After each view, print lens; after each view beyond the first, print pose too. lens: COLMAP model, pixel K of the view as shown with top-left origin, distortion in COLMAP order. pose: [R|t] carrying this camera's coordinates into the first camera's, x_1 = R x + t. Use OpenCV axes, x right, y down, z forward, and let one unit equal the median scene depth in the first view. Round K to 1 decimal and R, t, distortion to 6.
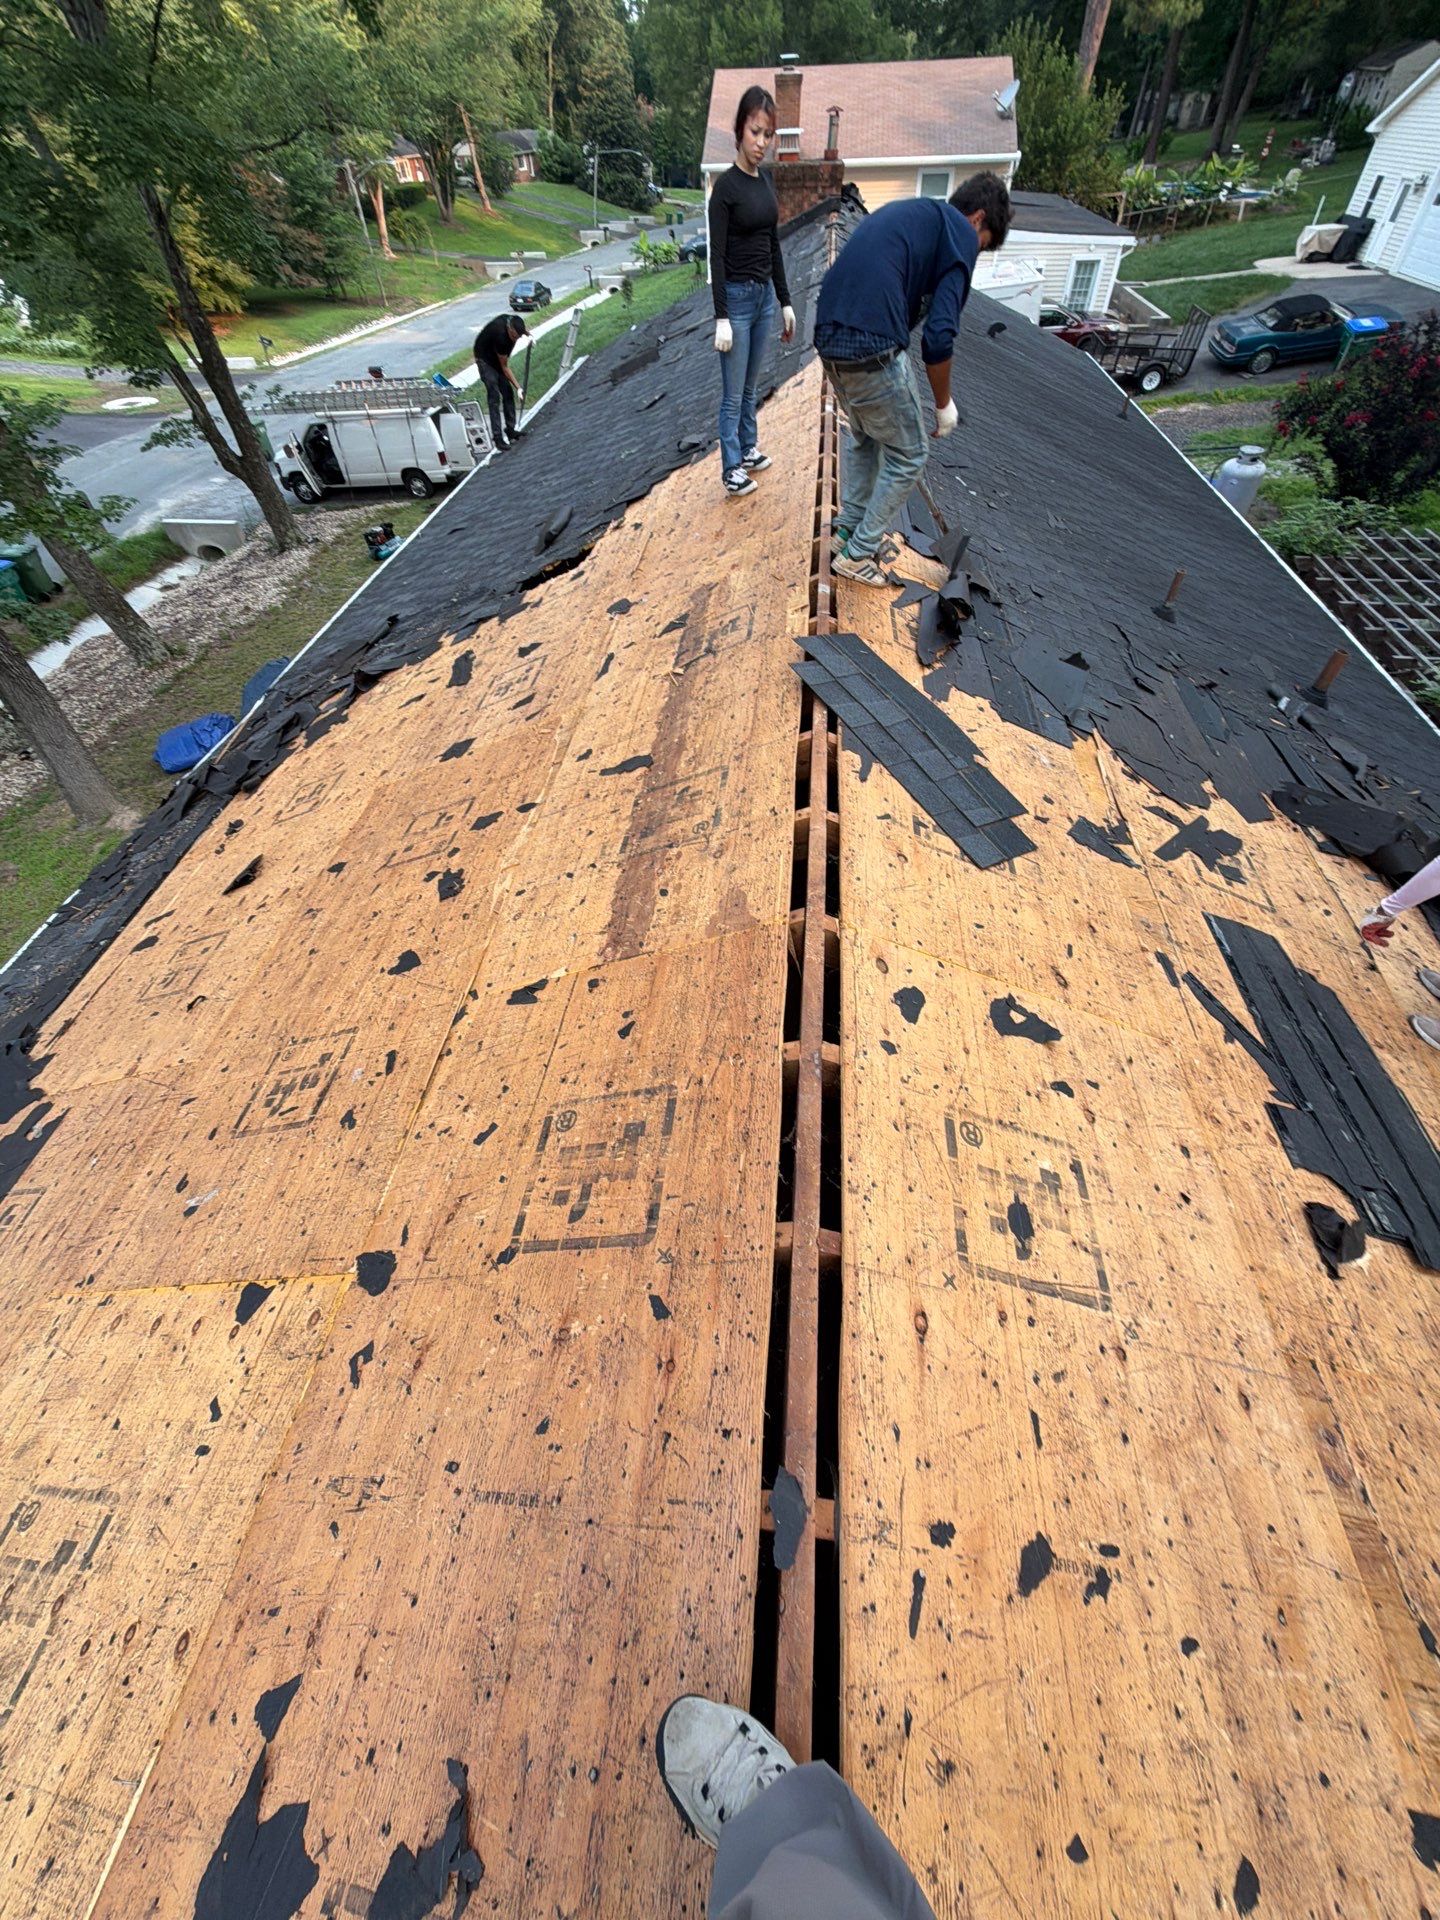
lens RADIAL K [[766.1, 0, 716.6], [0, 766.1, 959.8], [0, 0, 1]] dist [-0.002643, 0.000362]
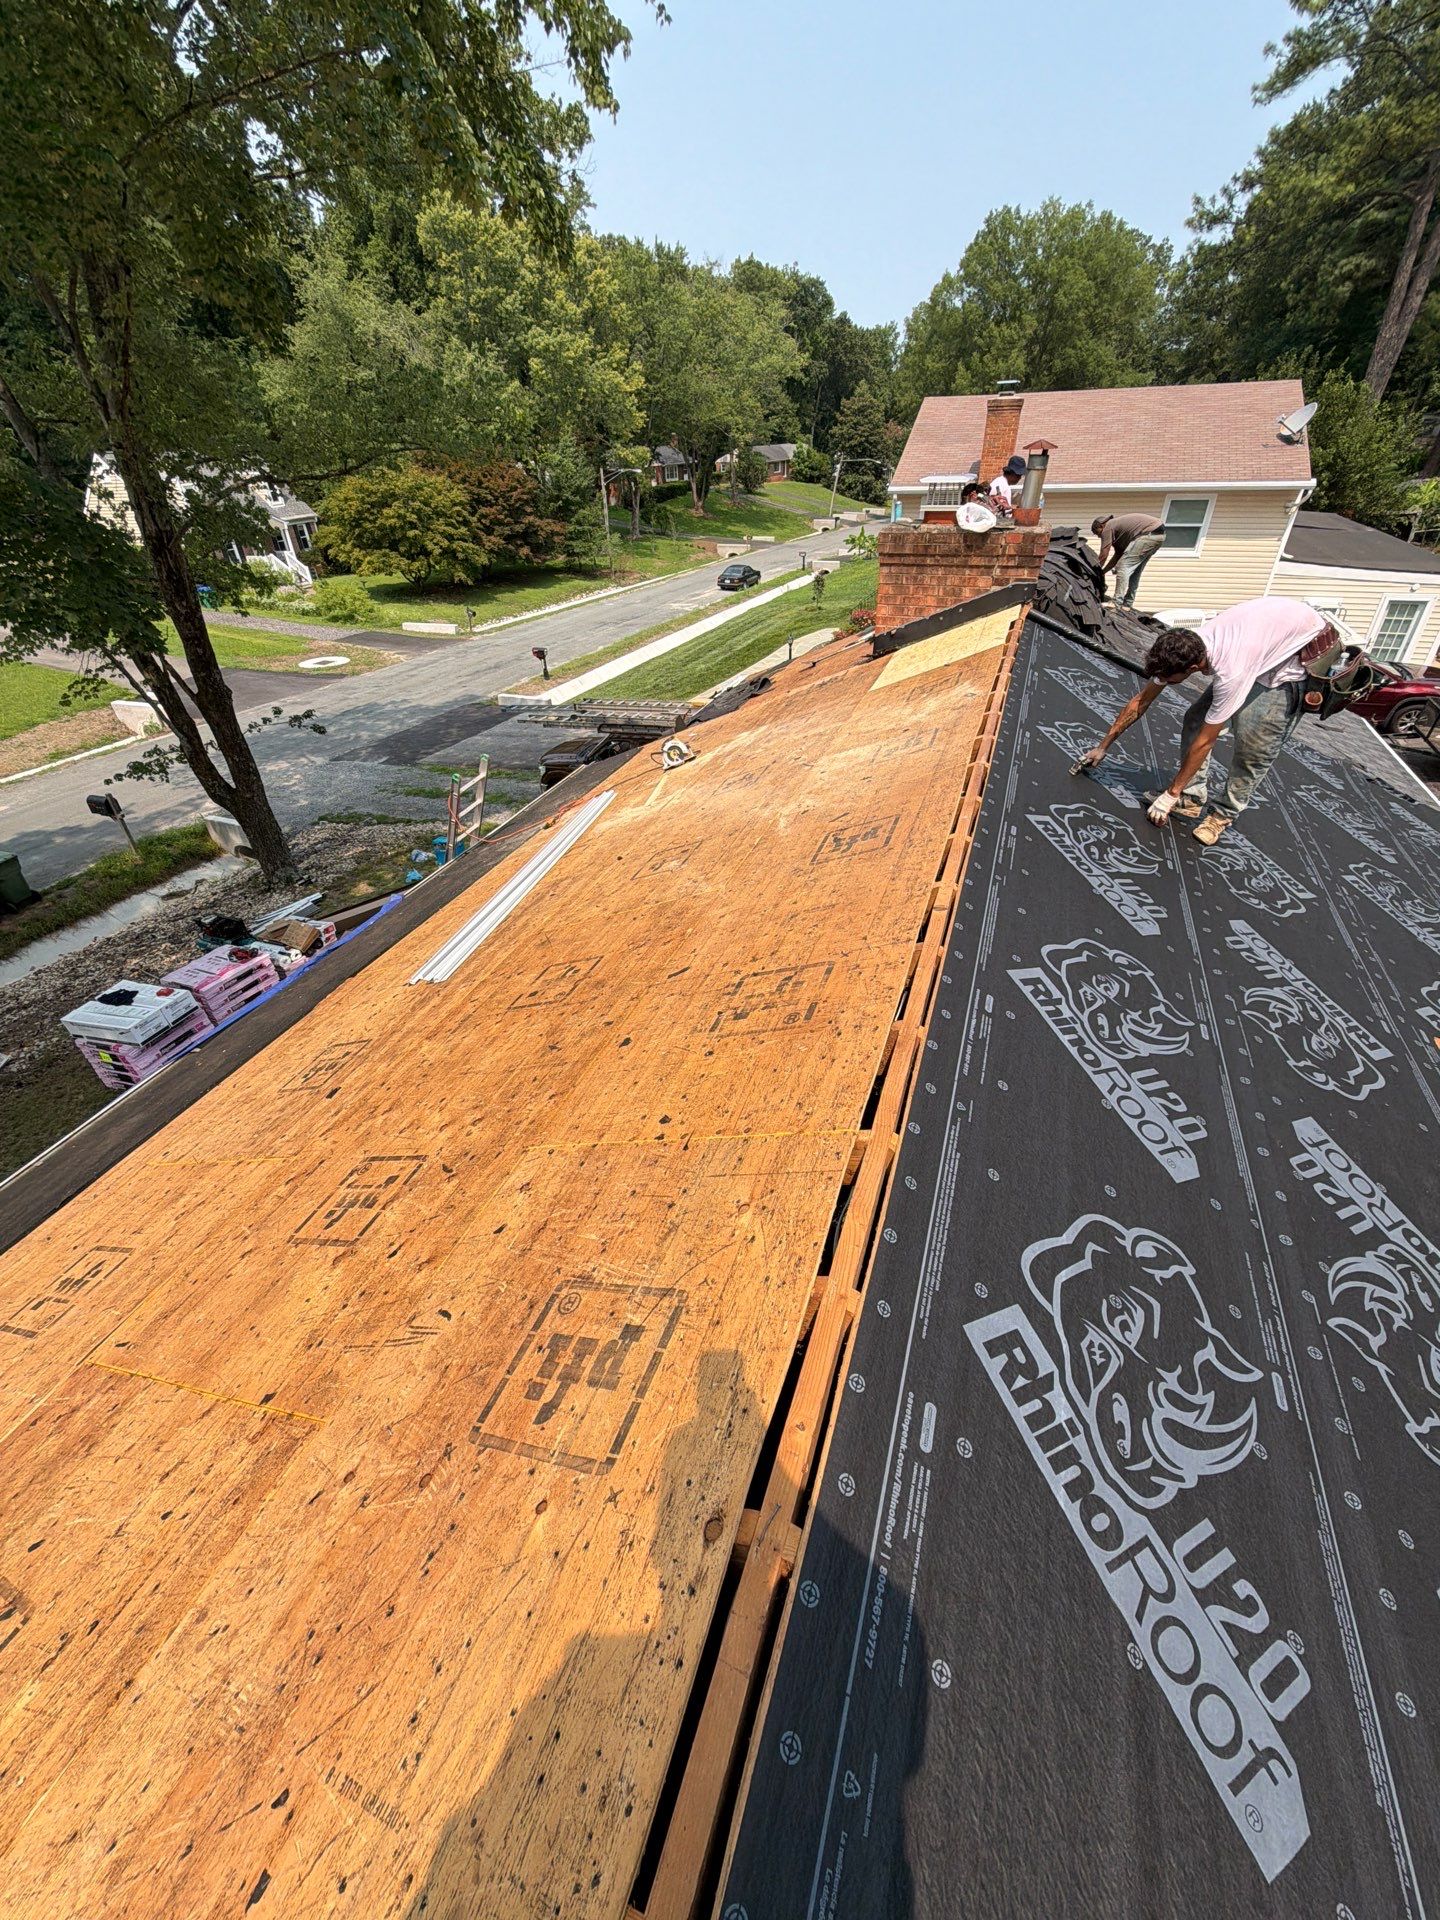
lens RADIAL K [[766.1, 0, 717.8], [0, 766.1, 955.7], [0, 0, 1]] dist [-0.002643, 0.000362]
pose [[0.966233, 0.143705, -0.213874, 0.085438], [-0.189703, 0.958452, -0.213034, -0.511759], [0.174374, 0.246413, 0.953349, 0.447882]]
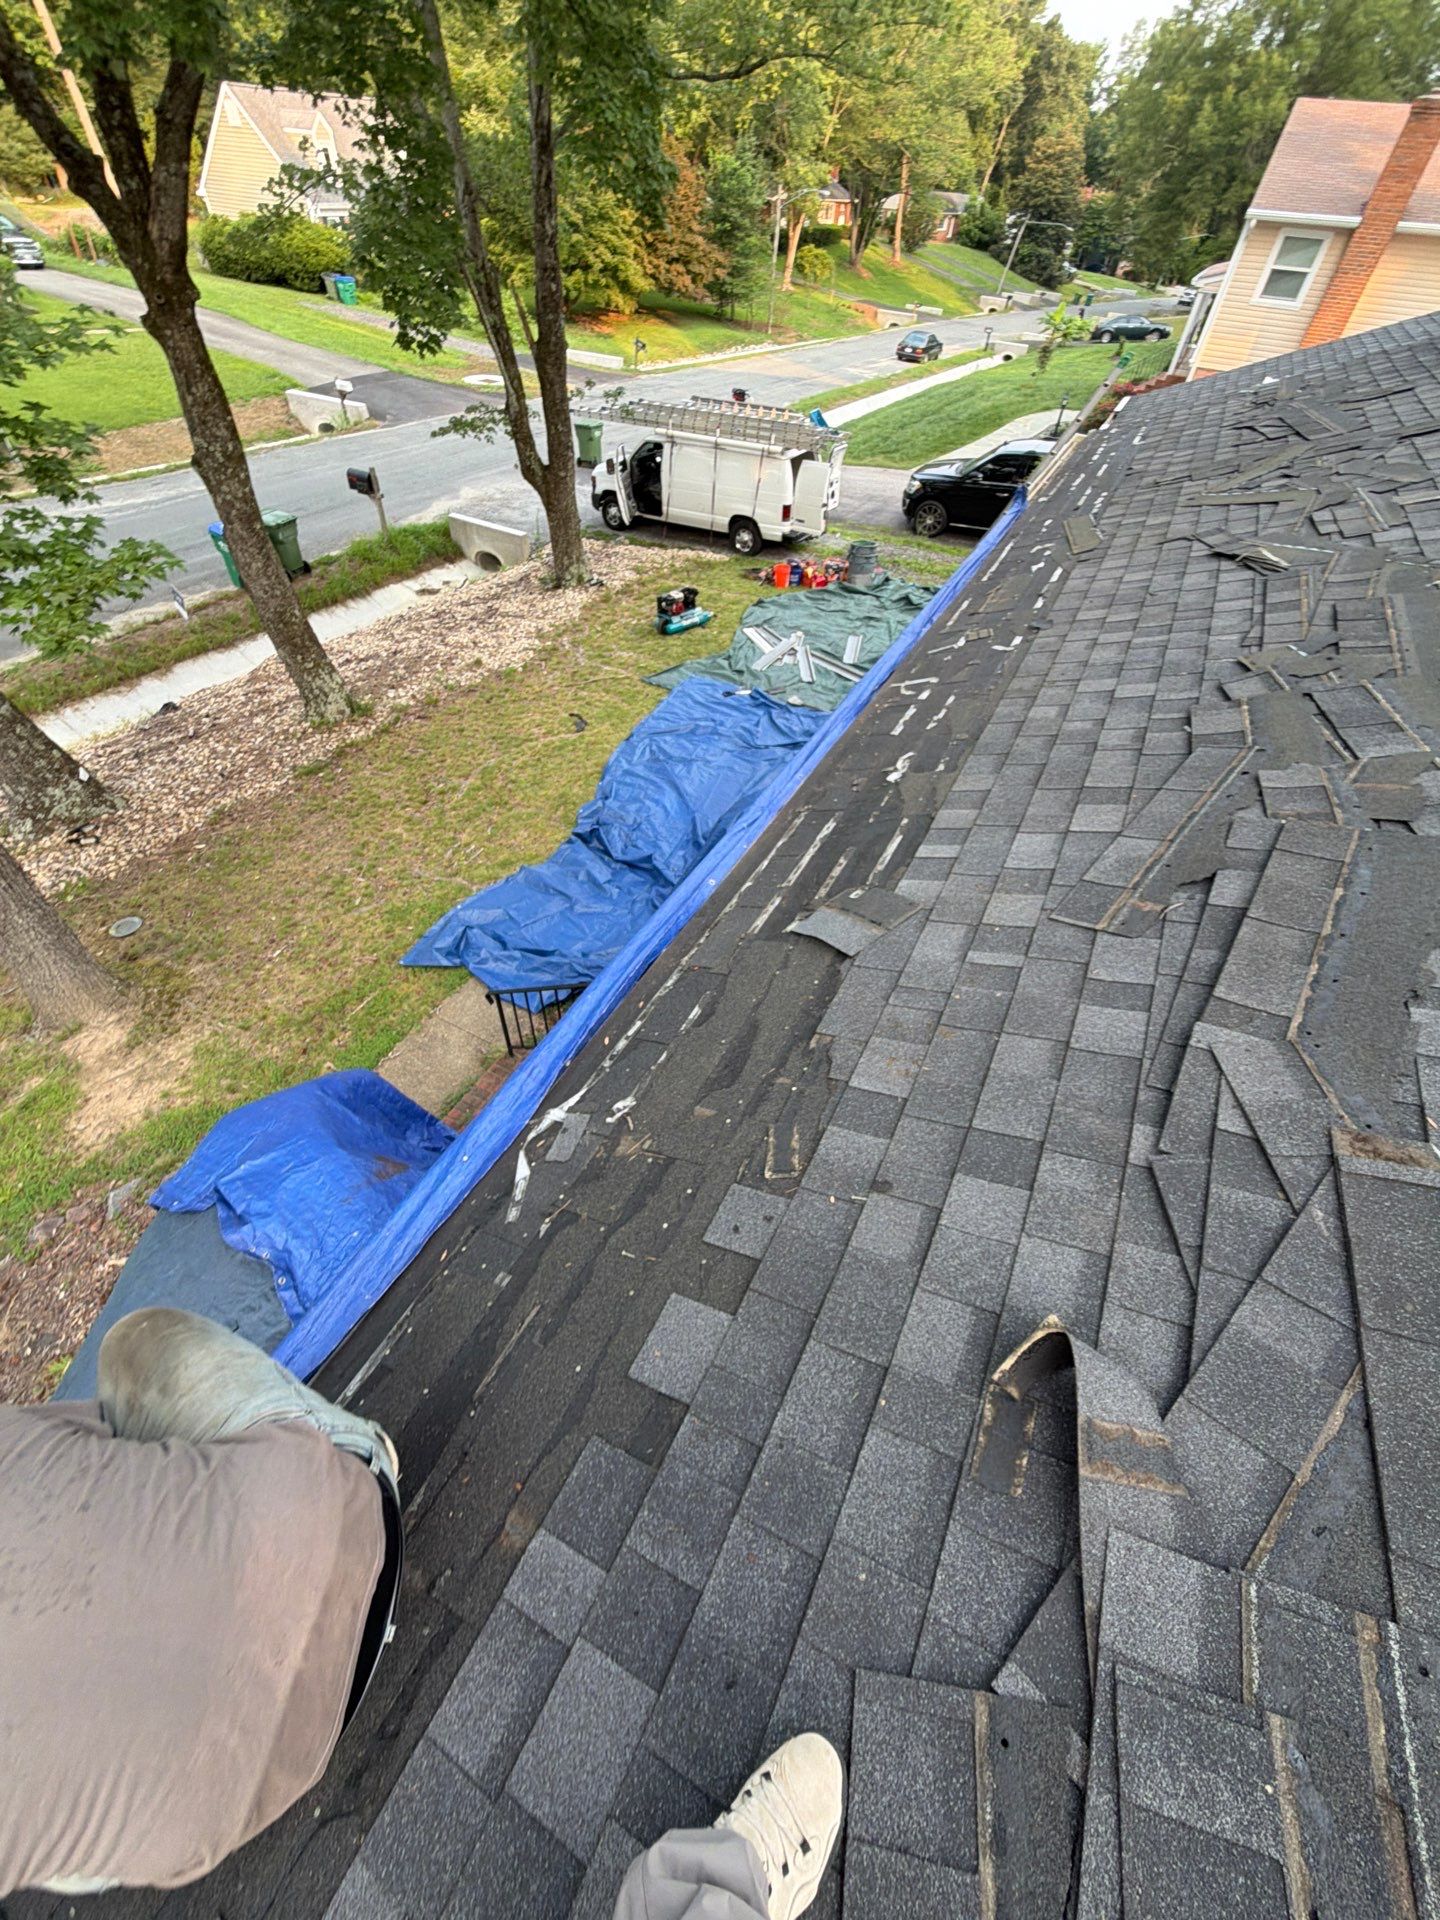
lens RADIAL K [[766.1, 0, 715.2], [0, 766.1, 955.3], [0, 0, 1]] dist [-0.002643, 0.000362]
pose [[0.925653, 0.322188, -0.198395, -0.187372], [-0.331363, 0.943400, -0.013987, -0.292900], [0.182660, 0.078688, 0.980022, 0.386625]]
